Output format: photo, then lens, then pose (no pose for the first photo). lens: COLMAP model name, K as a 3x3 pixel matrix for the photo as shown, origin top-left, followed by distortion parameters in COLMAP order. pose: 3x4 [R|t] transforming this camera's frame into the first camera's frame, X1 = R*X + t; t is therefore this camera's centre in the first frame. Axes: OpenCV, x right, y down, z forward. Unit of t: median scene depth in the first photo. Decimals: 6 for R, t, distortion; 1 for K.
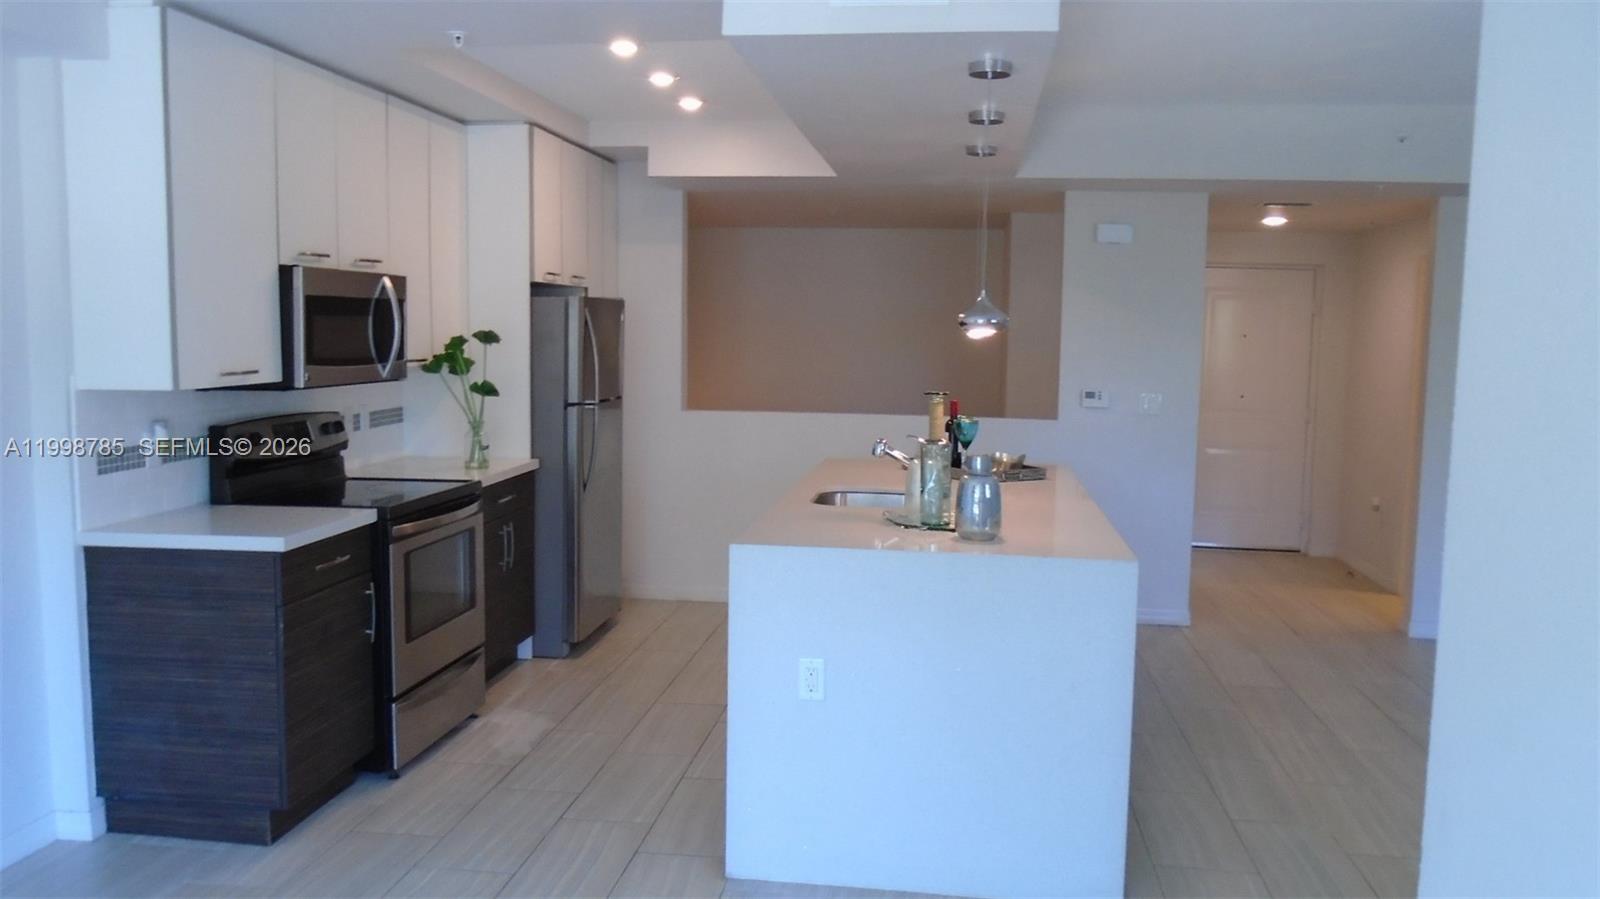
lens RADIAL K [[1223.1, 0, 806.3], [0, 1223.1, 450.8], [0, 0, 1]] dist [-0.039751, -0.006180]
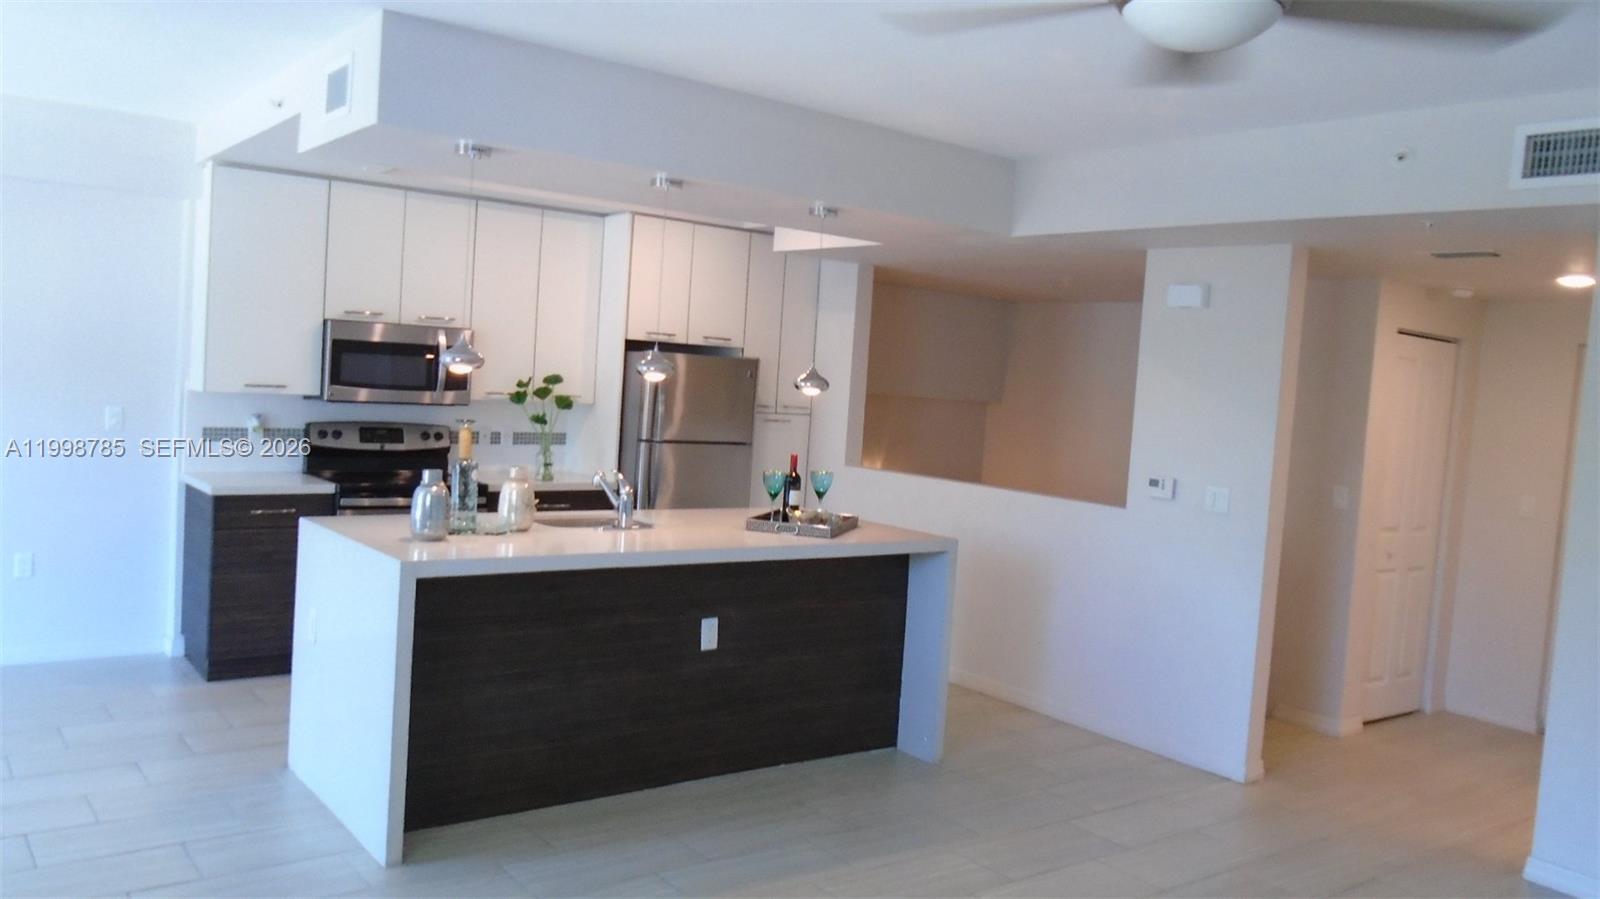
lens RADIAL K [[1223.1, 0, 806.8], [0, 1223.1, 451.3], [0, 0, 1]] dist [-0.039751, -0.006180]
pose [[0.703427, 0.074993, -0.706800, 0.782584], [-0.123286, 0.992218, -0.017421, -0.026383], [0.699993, 0.099393, 0.707199, 0.261194]]
